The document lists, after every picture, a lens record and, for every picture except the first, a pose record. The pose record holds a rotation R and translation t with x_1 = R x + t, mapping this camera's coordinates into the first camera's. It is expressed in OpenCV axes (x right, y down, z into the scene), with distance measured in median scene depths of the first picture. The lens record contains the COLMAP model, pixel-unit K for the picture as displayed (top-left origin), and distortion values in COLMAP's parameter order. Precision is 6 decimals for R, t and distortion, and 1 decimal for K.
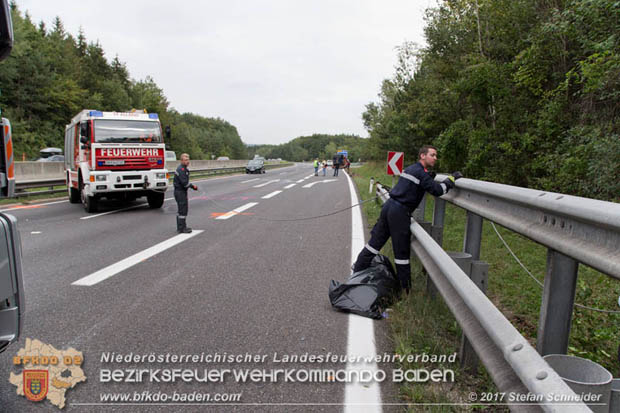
lens RADIAL K [[426.5, 0, 308.3], [0, 426.5, 201.4], [0, 0, 1]] dist [-0.113320, 0.065131]
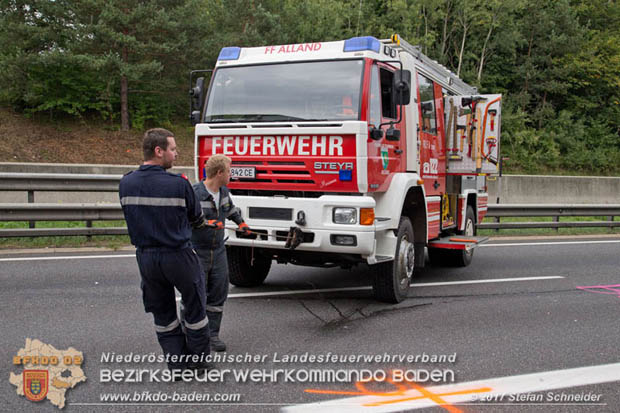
lens RADIAL K [[611.6, 0, 312.7], [0, 611.6, 208.2], [0, 0, 1]] dist [0.055627, 0.000000]
pose [[0.450735, 0.065011, -0.890287, 0.077754], [-0.108949, 0.993895, 0.017417, -0.072782], [0.885984, 0.089146, 0.455066, 0.757678]]
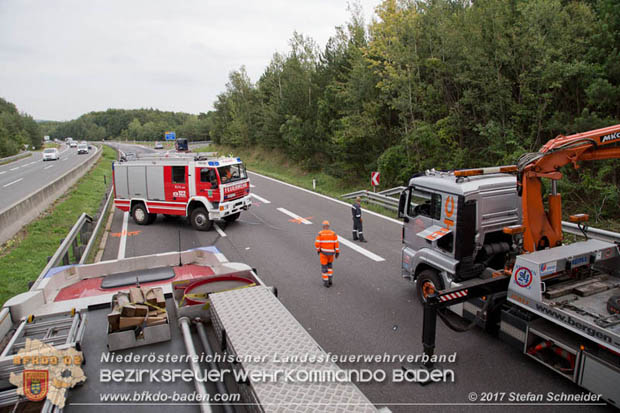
lens RADIAL K [[426.5, 0, 307.3], [0, 426.5, 202.3], [0, 0, 1]] dist [-0.113320, 0.065131]
pose [[0.895732, -0.107087, 0.431506, -0.828487], [0.077105, 0.993269, 0.086442, -0.169313], [-0.437858, -0.044157, 0.897959, -0.461433]]
